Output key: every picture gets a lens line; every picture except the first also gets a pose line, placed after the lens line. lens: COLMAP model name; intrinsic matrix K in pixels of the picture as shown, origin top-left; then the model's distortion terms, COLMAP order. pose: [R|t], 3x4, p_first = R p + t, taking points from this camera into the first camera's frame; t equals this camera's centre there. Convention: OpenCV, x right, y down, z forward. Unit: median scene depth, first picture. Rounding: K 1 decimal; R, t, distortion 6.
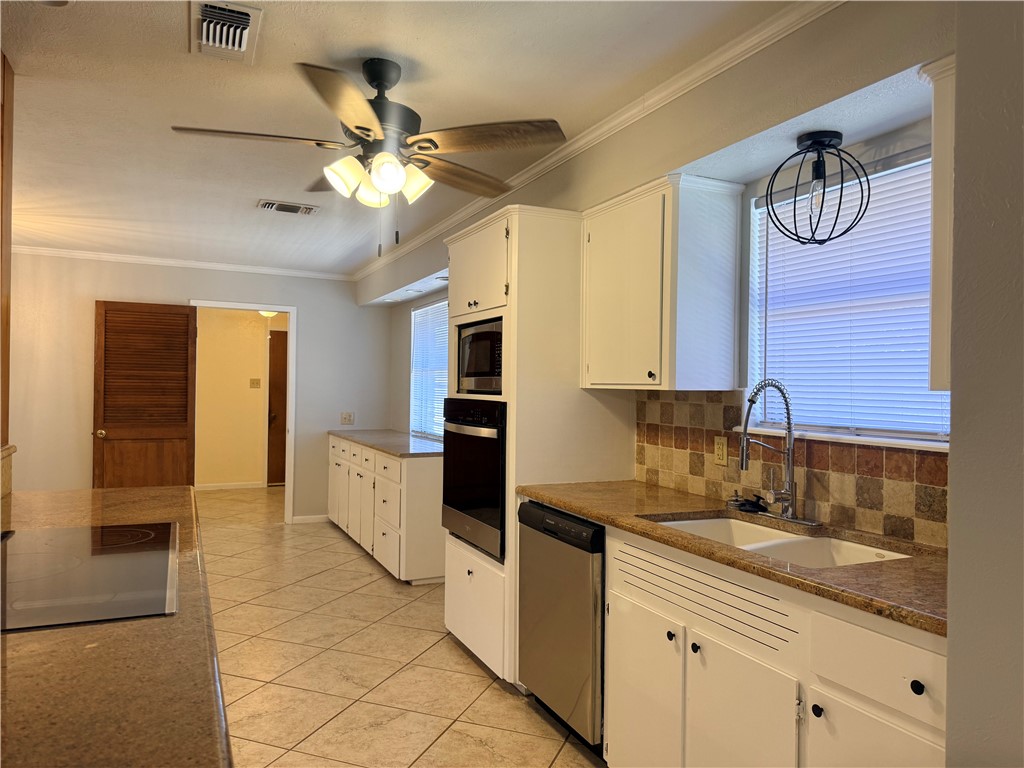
lens RADIAL K [[721.9, 0, 512.0], [0, 721.9, 384.0], [0, 0, 1]] dist [0.099053, -0.193043]
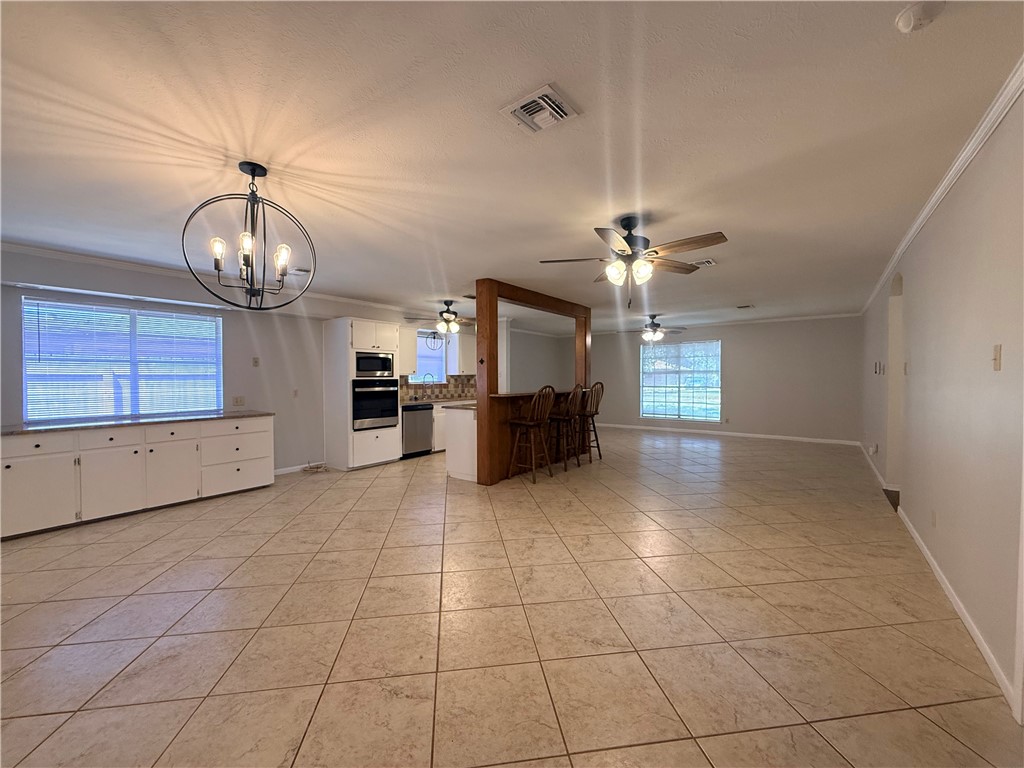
lens RADIAL K [[408.7, 0, 510.3], [0, 408.7, 385.3], [0, 0, 1]] dist [-0.000903, -0.000036]
pose [[-0.471883, -0.025827, 0.881283, -0.979129], [0.001202, 0.999551, 0.029937, -0.001385], [-0.881660, 0.015186, -0.471640, 0.713576]]
